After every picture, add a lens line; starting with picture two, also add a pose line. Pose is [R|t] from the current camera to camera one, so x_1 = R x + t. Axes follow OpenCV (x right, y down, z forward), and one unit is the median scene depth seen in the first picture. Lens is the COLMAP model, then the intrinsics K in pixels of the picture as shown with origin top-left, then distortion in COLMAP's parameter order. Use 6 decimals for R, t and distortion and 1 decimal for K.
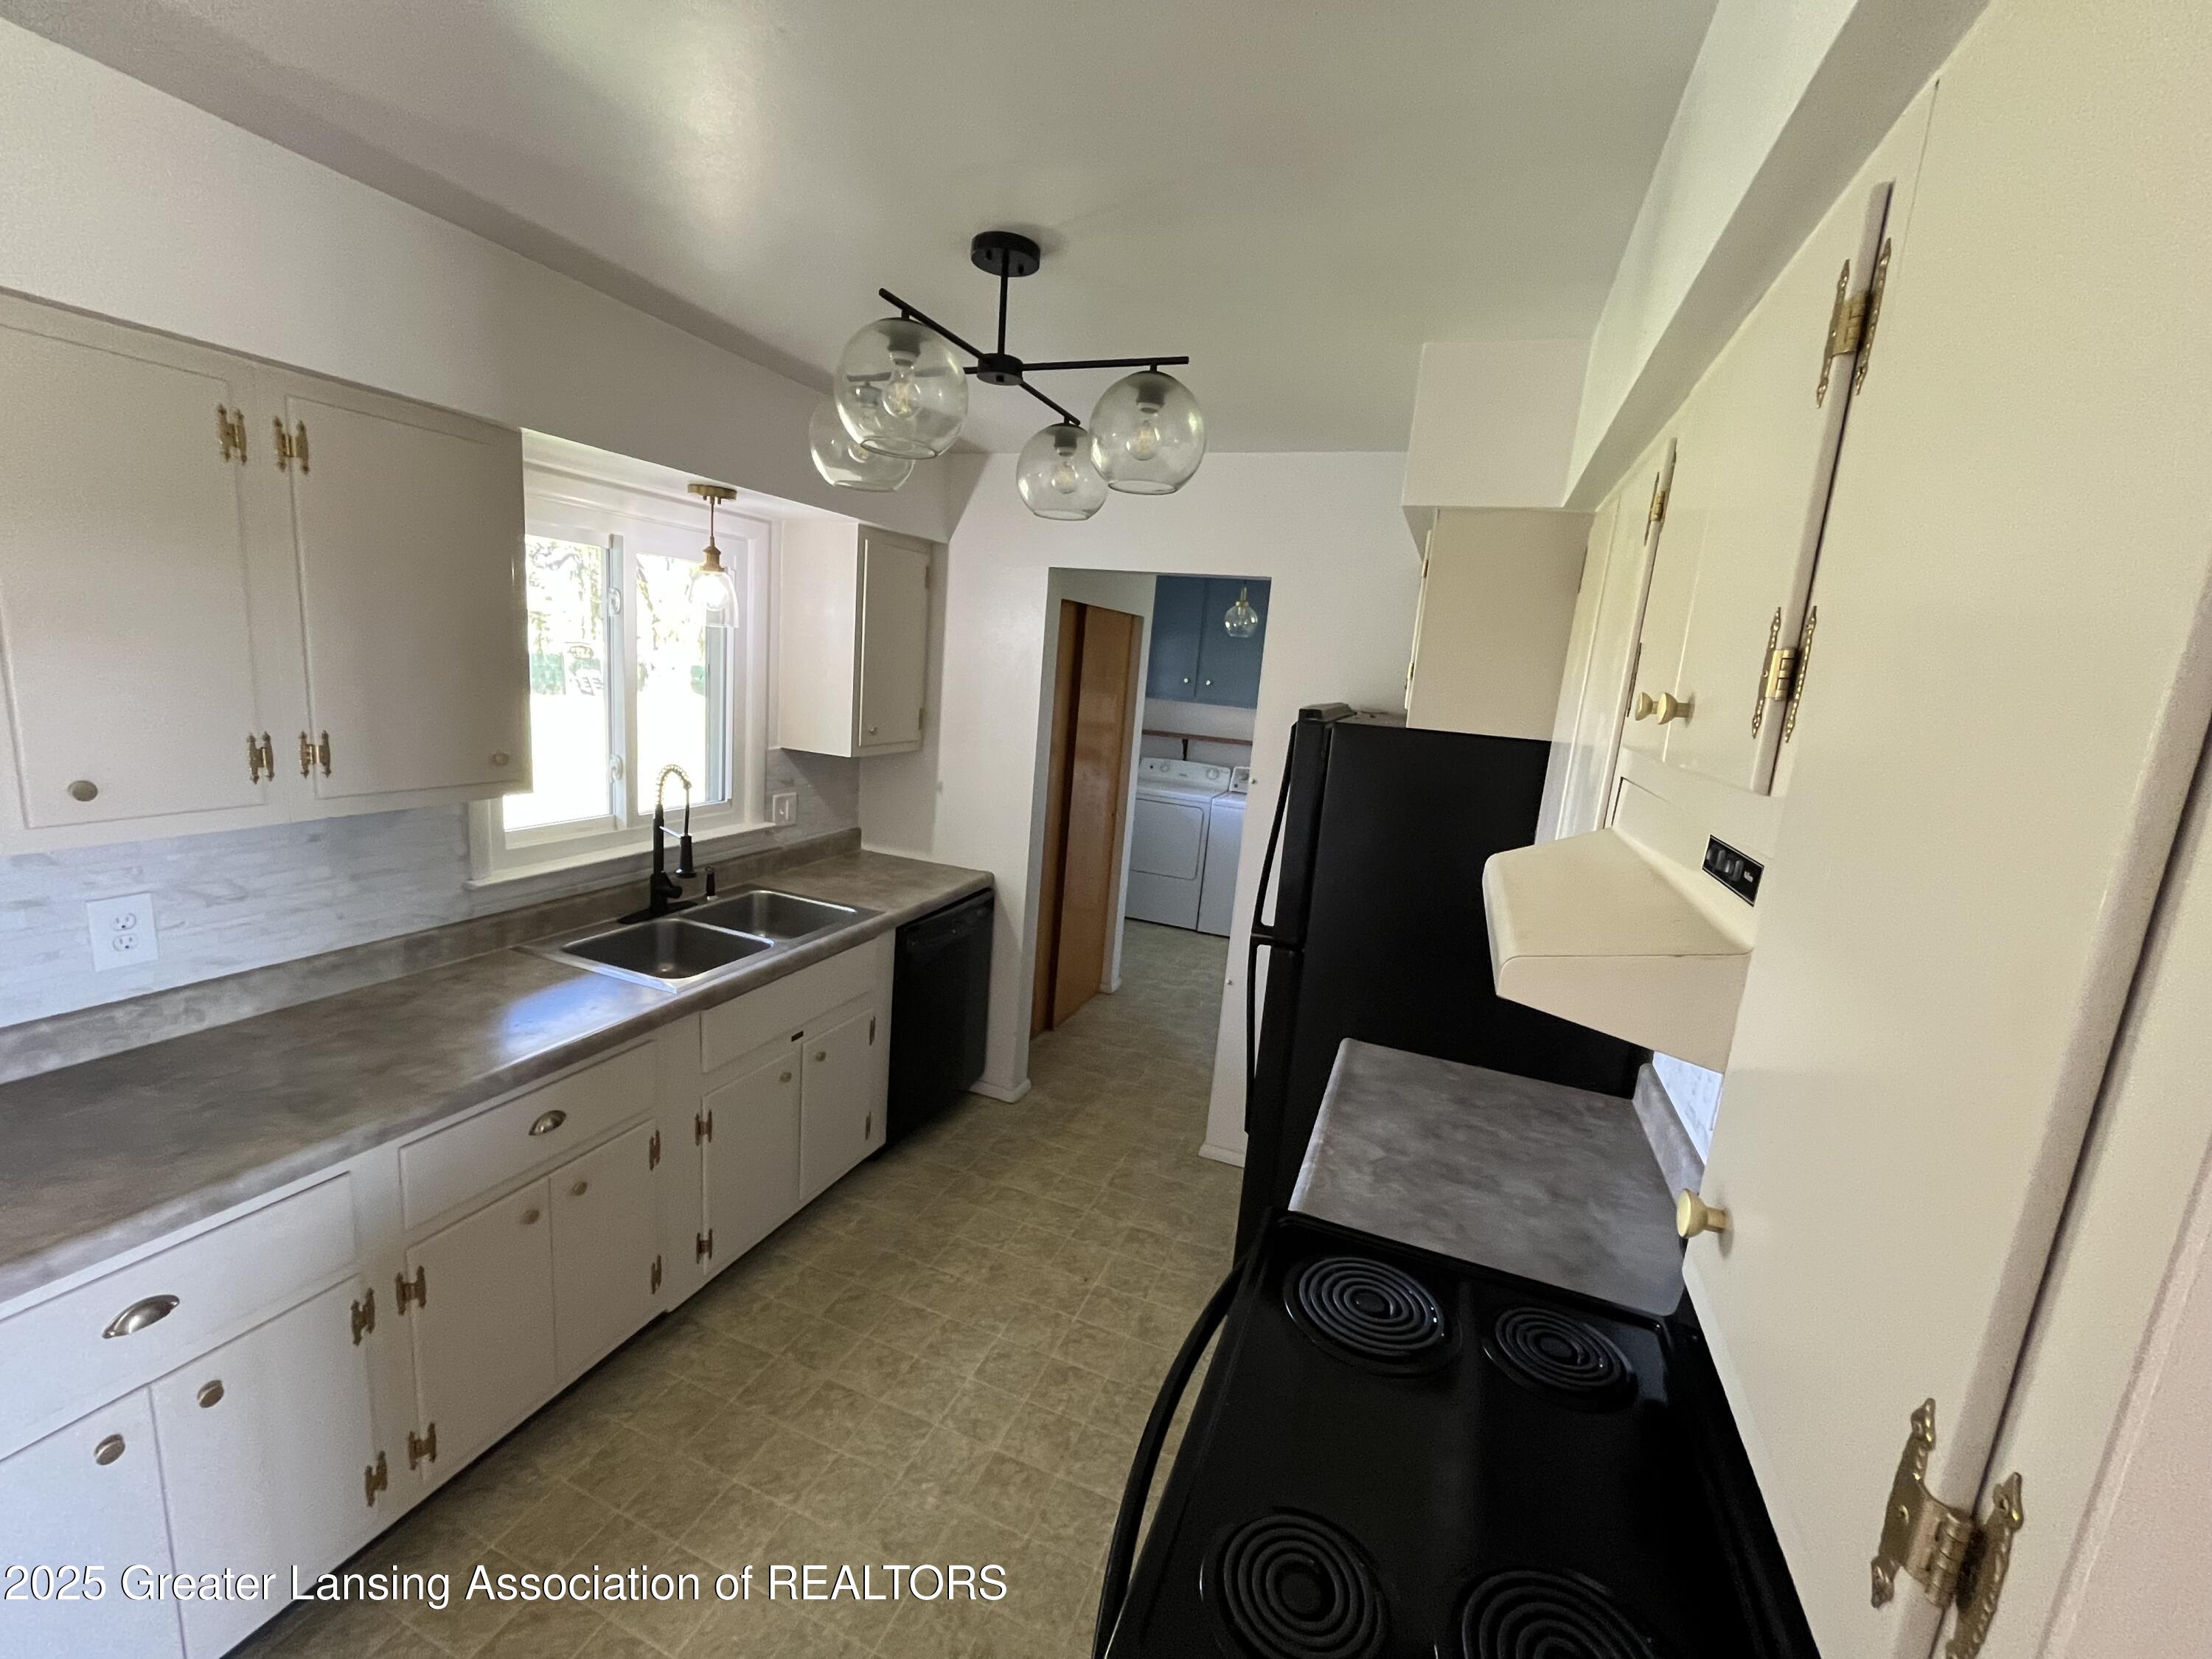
lens RADIAL K [[864.3, 0, 1106.0], [0, 864.3, 829.5], [0, 0, 1]] dist [-0.038299, 0.000352]
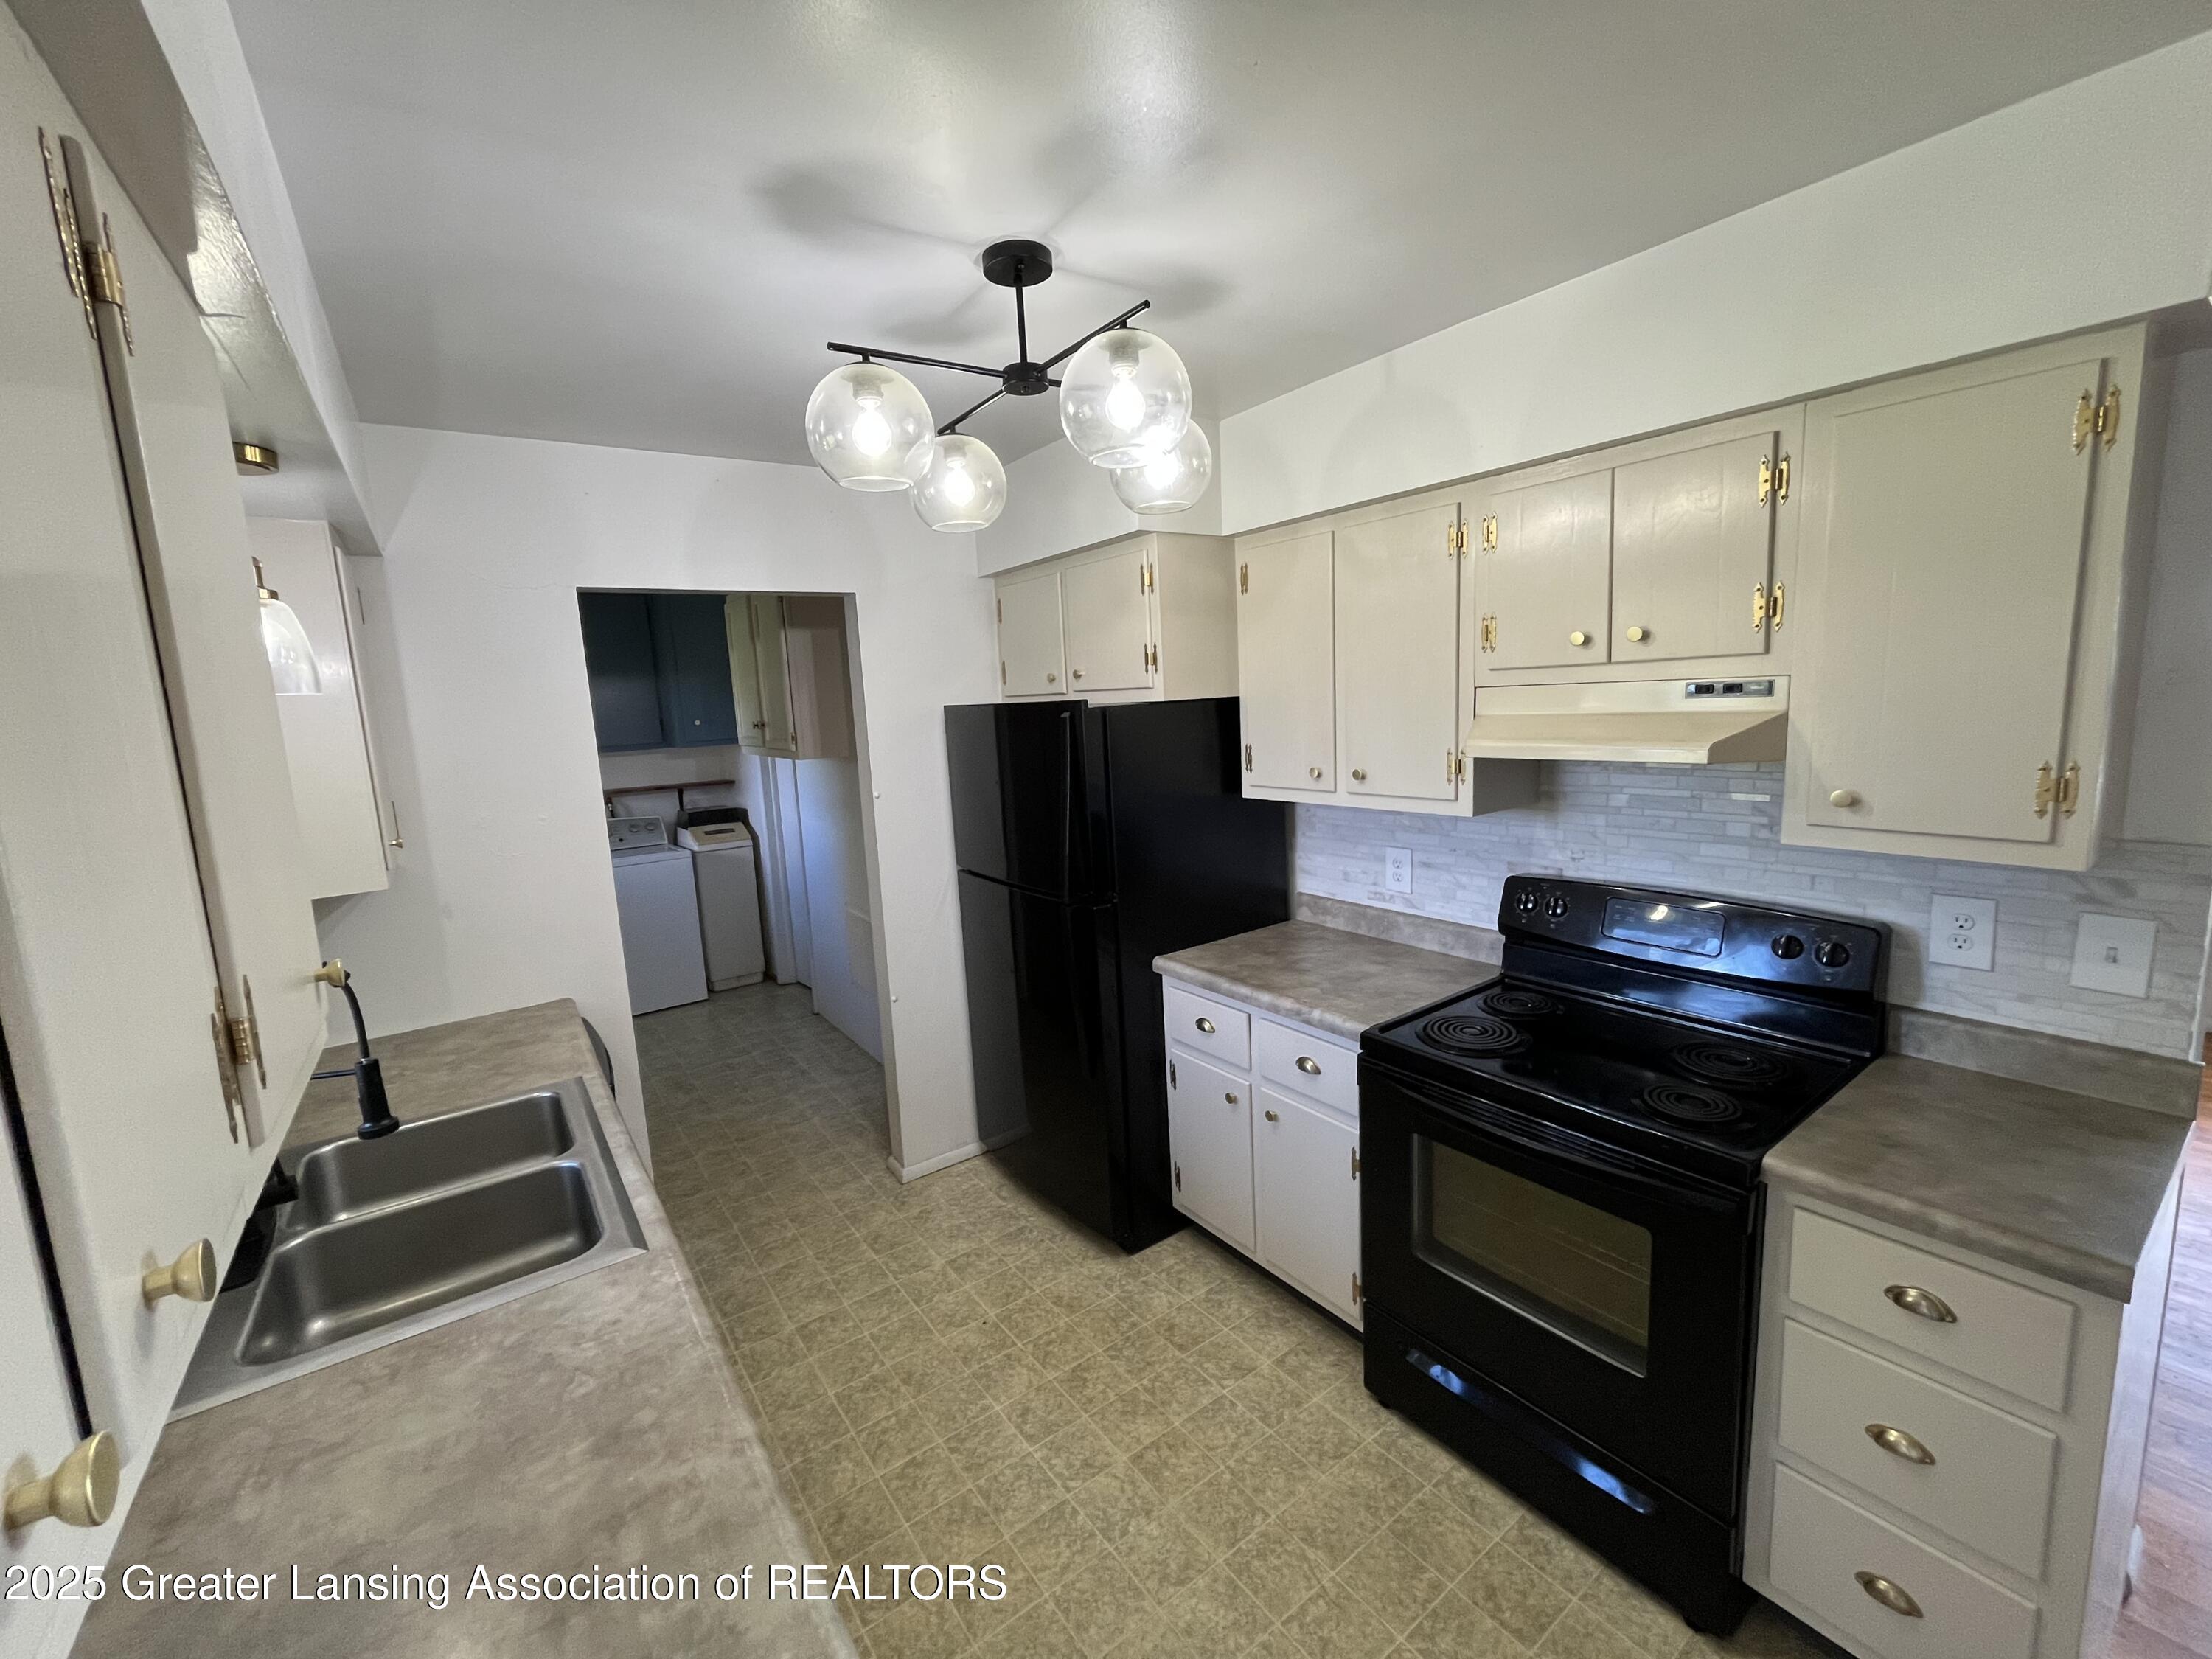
lens RADIAL K [[916.8, 0, 1106.0], [0, 916.8, 829.5], [0, 0, 1]] dist [-0.000266, -0.000339]
pose [[0.530248, -0.232287, 0.815402, -0.874275], [0.231664, 0.964834, 0.124207, -0.123242], [-0.815579, 0.123039, 0.565414, 0.326387]]
